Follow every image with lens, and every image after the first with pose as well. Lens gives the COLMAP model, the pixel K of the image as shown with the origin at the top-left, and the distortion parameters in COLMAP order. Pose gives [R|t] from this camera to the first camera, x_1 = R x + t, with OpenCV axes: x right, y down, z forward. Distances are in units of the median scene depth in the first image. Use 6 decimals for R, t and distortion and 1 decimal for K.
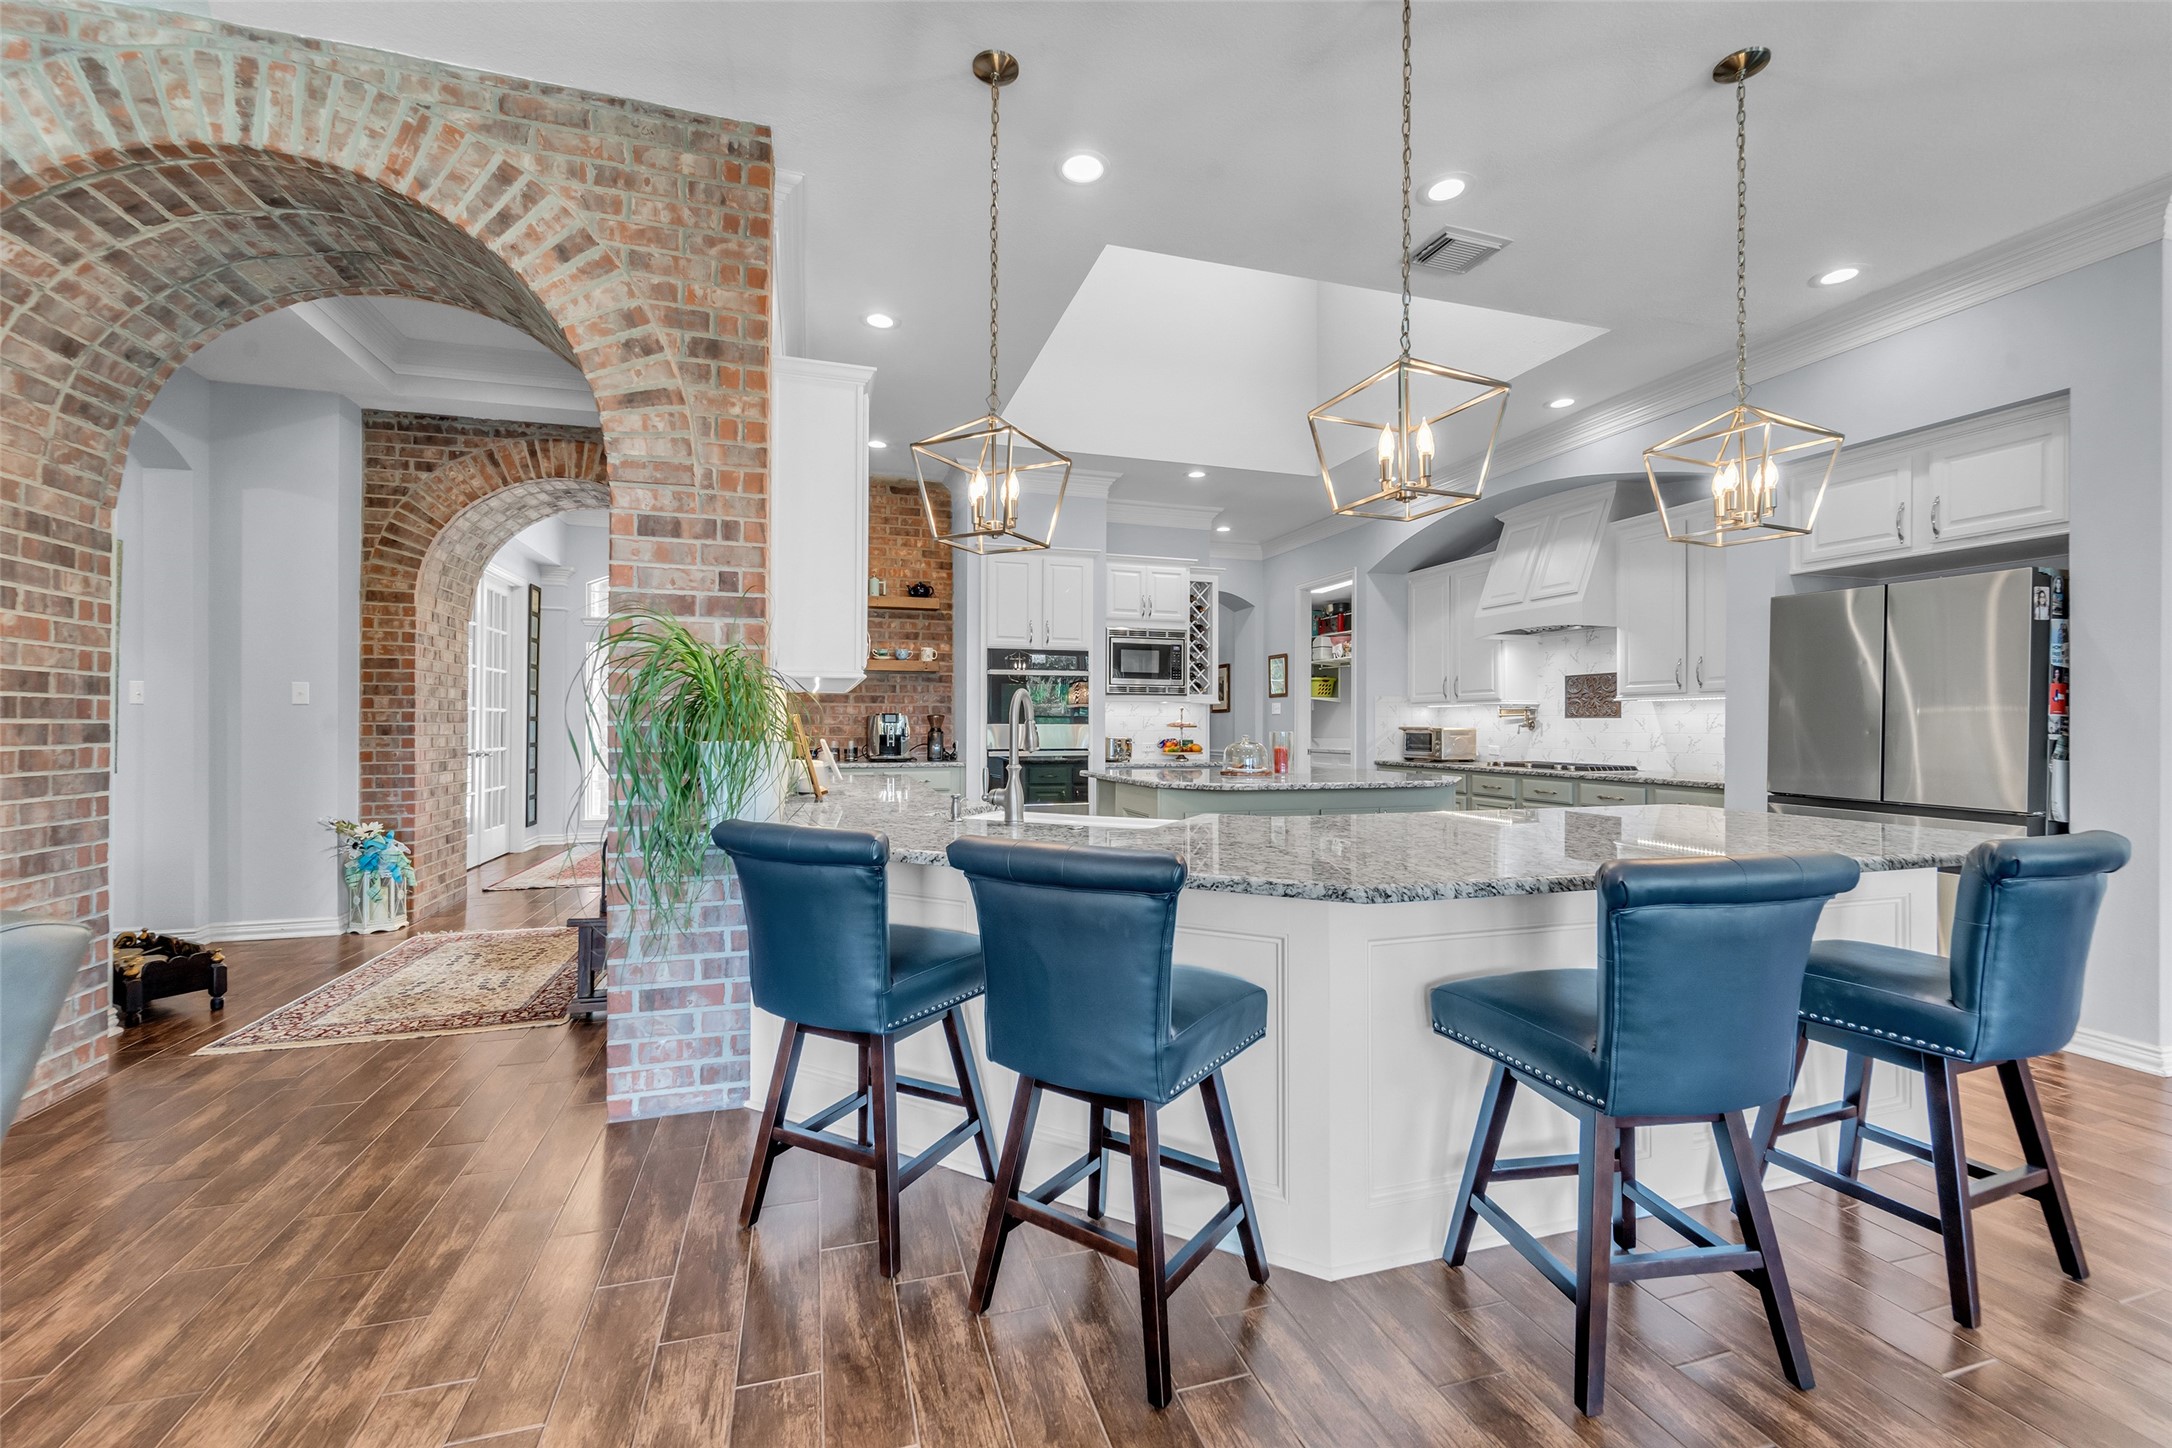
lens RADIAL K [[876.3, 0, 1071.6], [0, 876.3, 722.6], [0, 0, 1]] dist [0.000119, -0.000962]
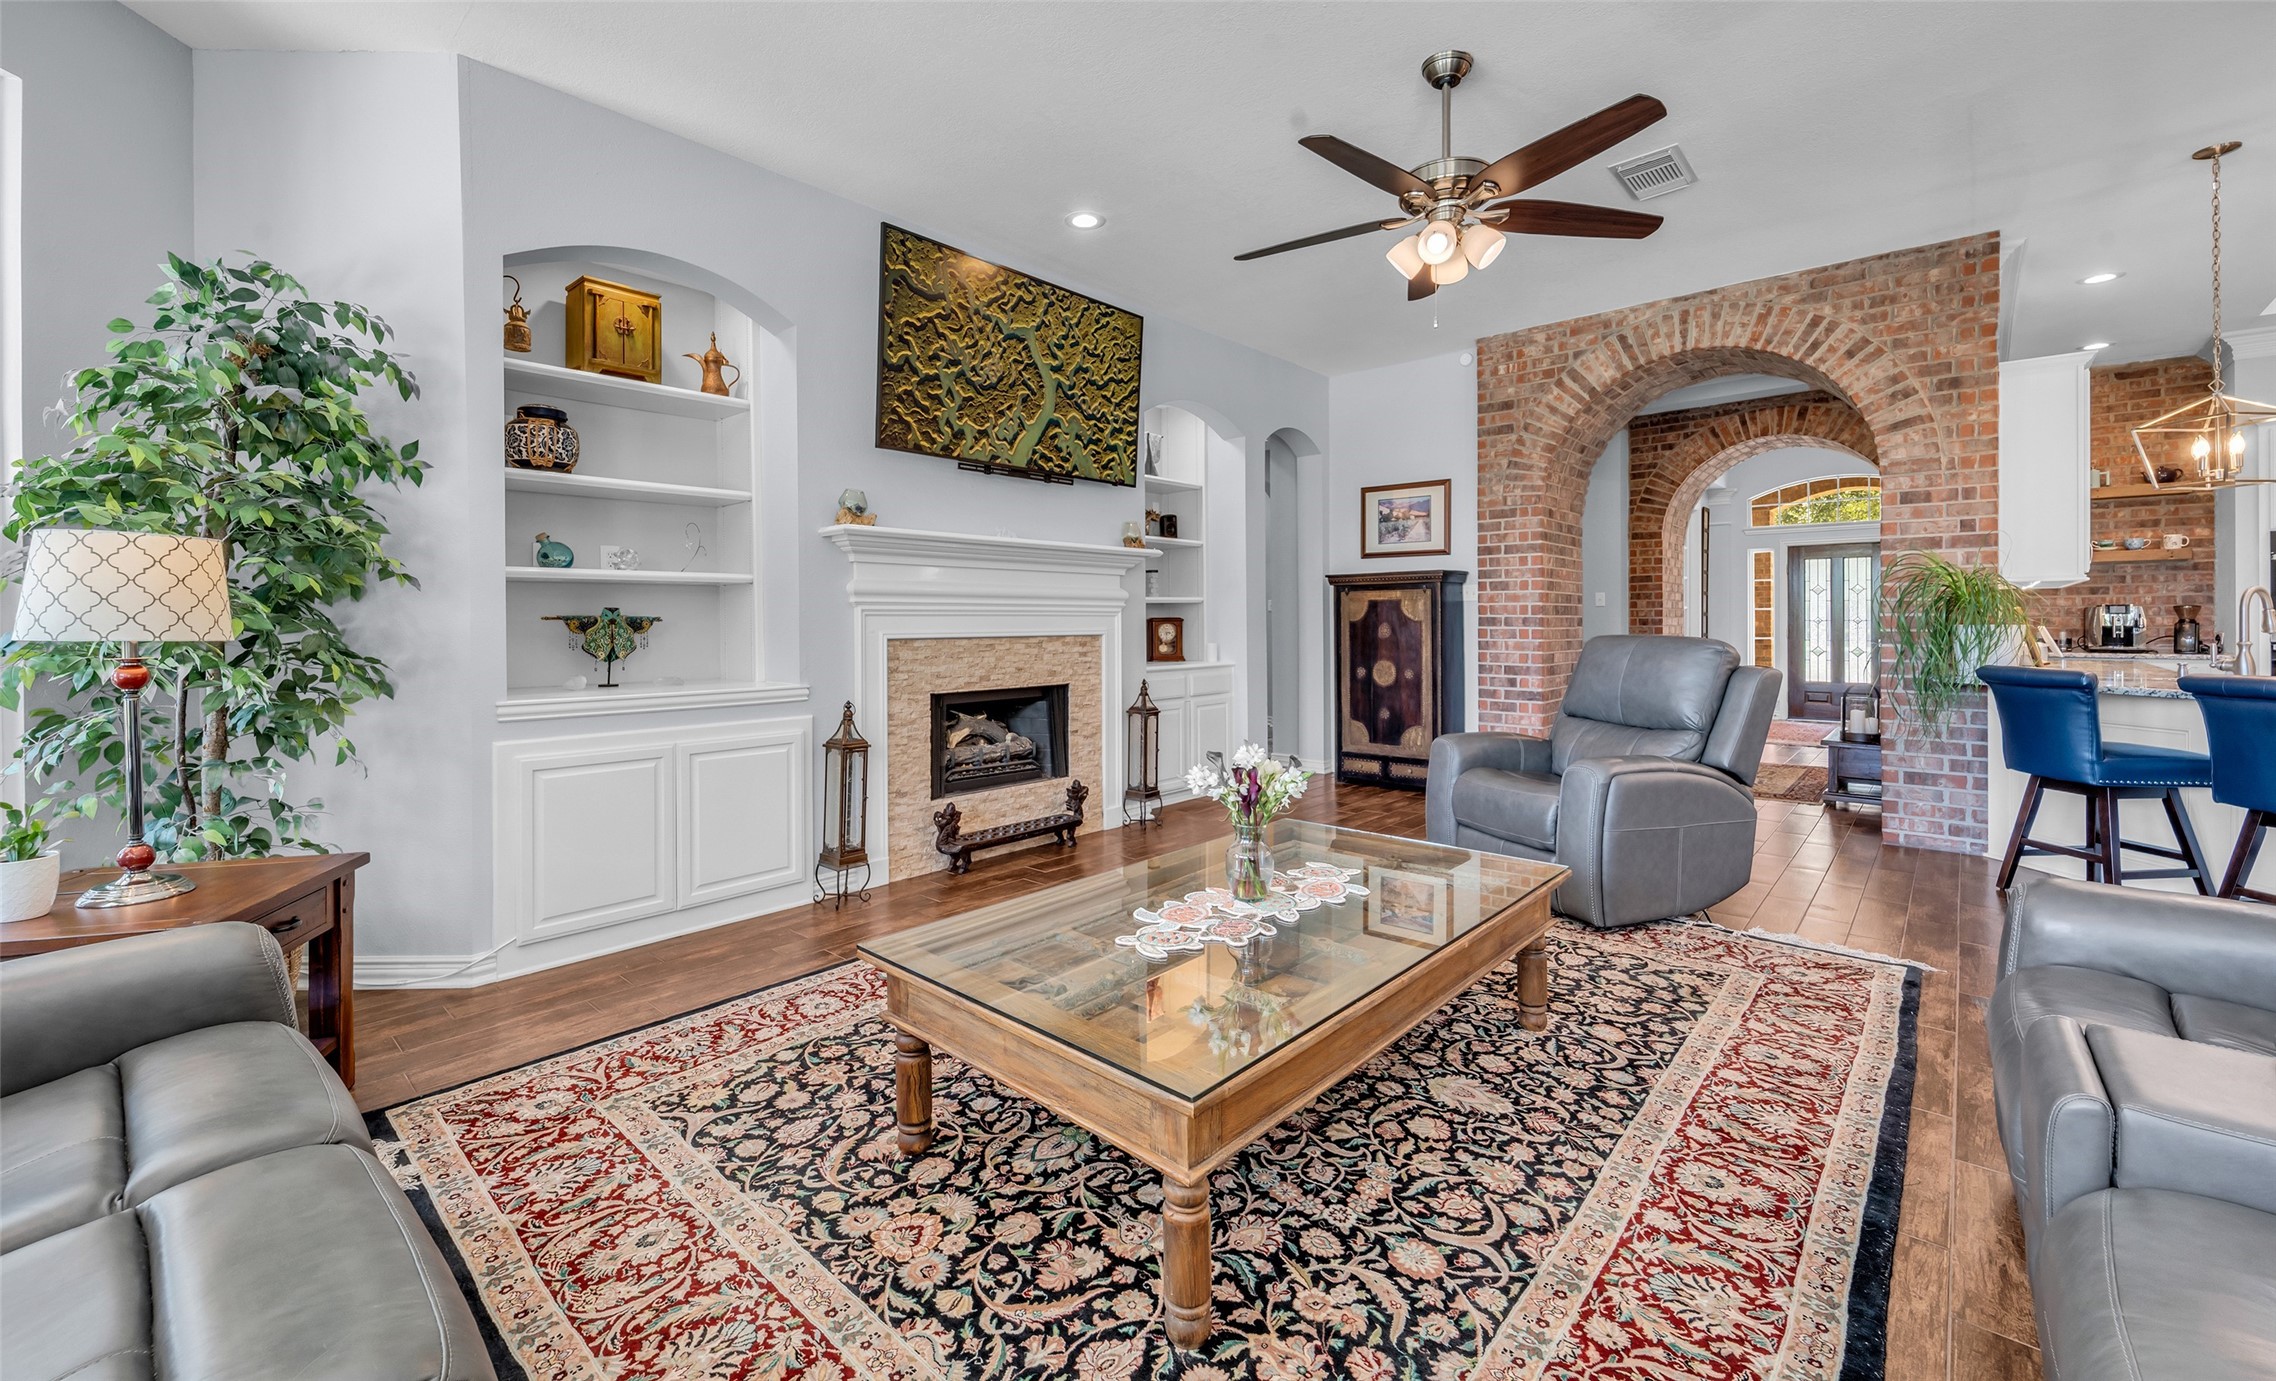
lens RADIAL K [[920.3, 0, 1114.3], [0, 920.3, 620.8], [0, 0, 1]] dist [0.000895, -0.001217]
pose [[0.509860, -0.005195, -0.860242, 0.254512], [0.006283, 0.999978, -0.002316, 0.007538], [0.860235, -0.004224, 0.509881, -1.181297]]
